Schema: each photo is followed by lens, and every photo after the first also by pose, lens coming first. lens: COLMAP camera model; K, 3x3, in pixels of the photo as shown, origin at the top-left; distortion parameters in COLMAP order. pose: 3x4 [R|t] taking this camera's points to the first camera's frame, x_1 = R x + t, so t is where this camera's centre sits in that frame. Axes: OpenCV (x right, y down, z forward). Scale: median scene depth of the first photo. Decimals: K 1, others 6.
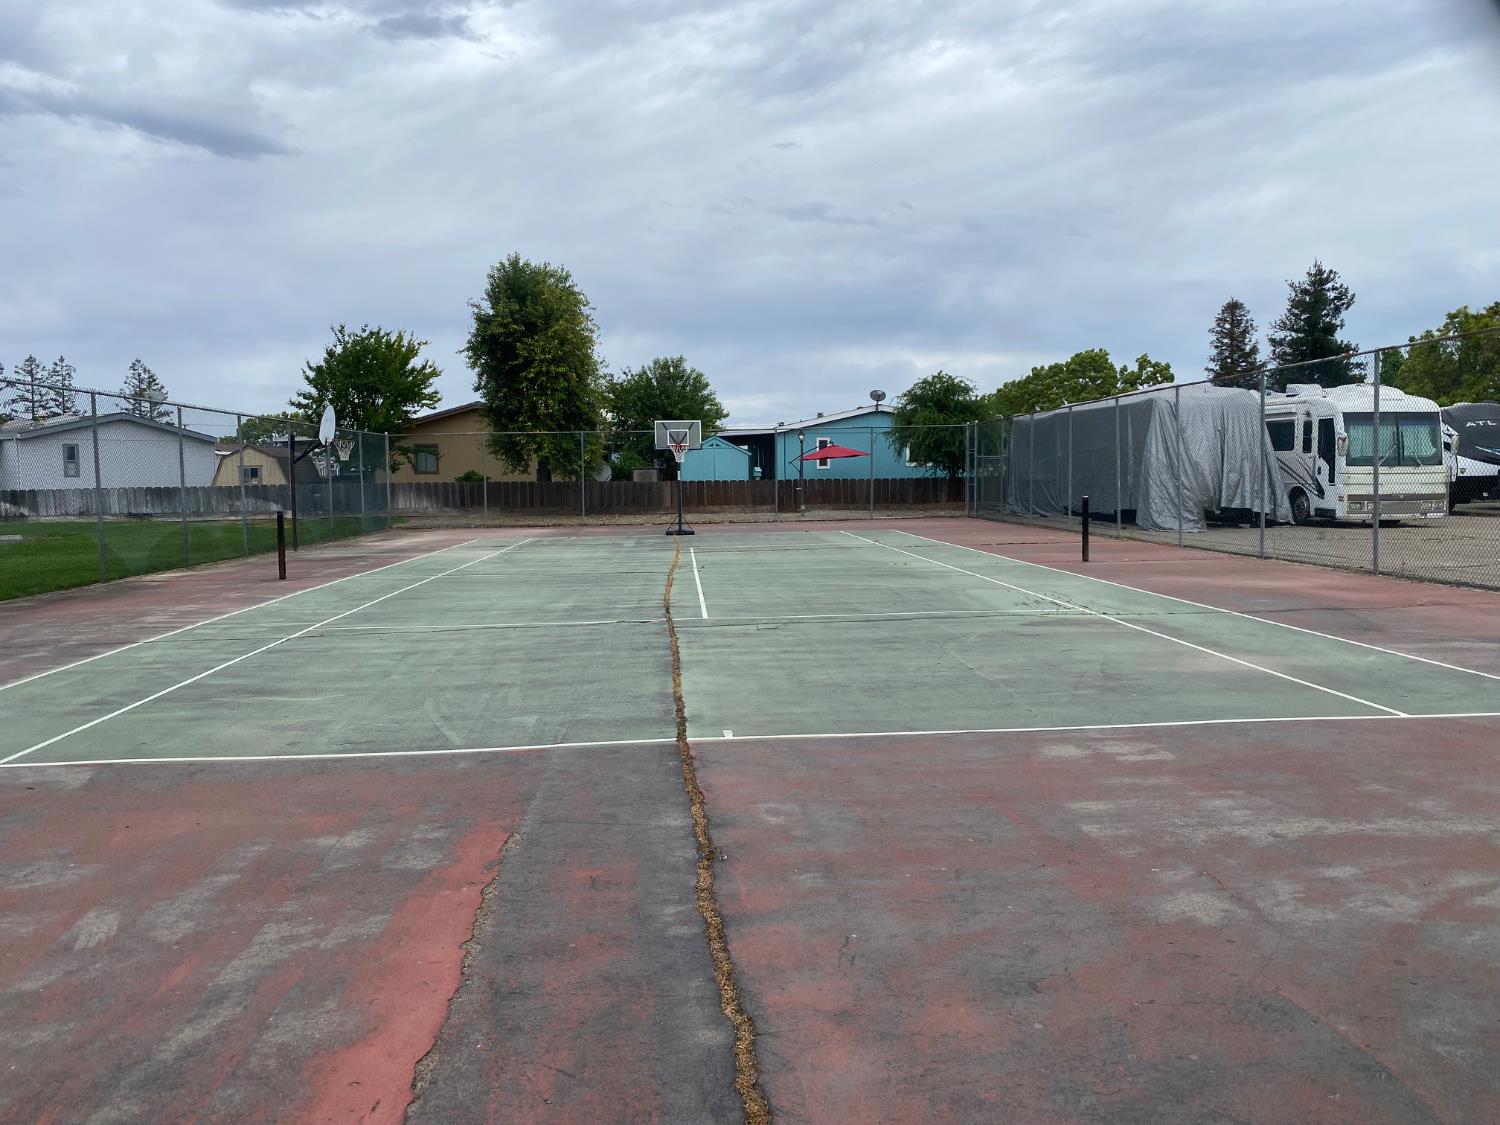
lens RADIAL K [[1162.3, 0, 749.6], [0, 1162.3, 560.3], [0, 0, 1]] dist [0.002686, -0.000394]
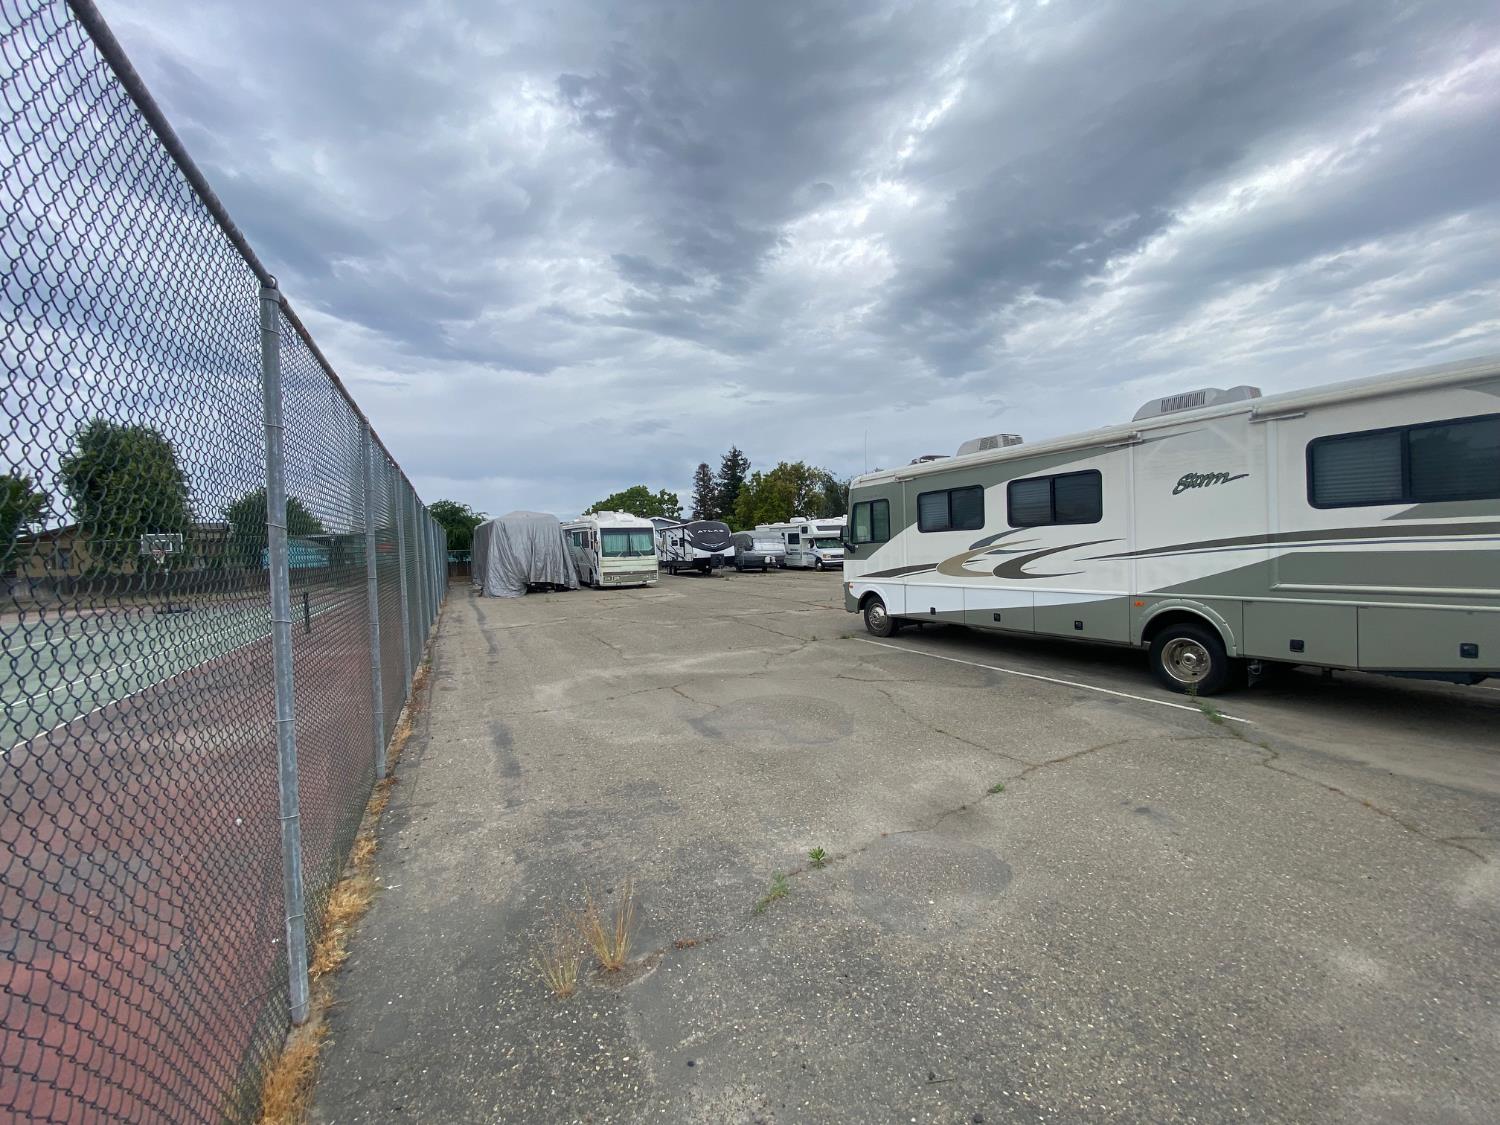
lens RADIAL K [[611.0, 0, 751.0], [0, 611.0, 561.5], [0, 0, 1]] dist [0.008889, -0.007764]
pose [[0.921215, -0.028756, 0.387989, 0.347680], [0.049035, 0.997894, -0.042468, -0.020556], [-0.385950, 0.058147, 0.920685, 0.014667]]
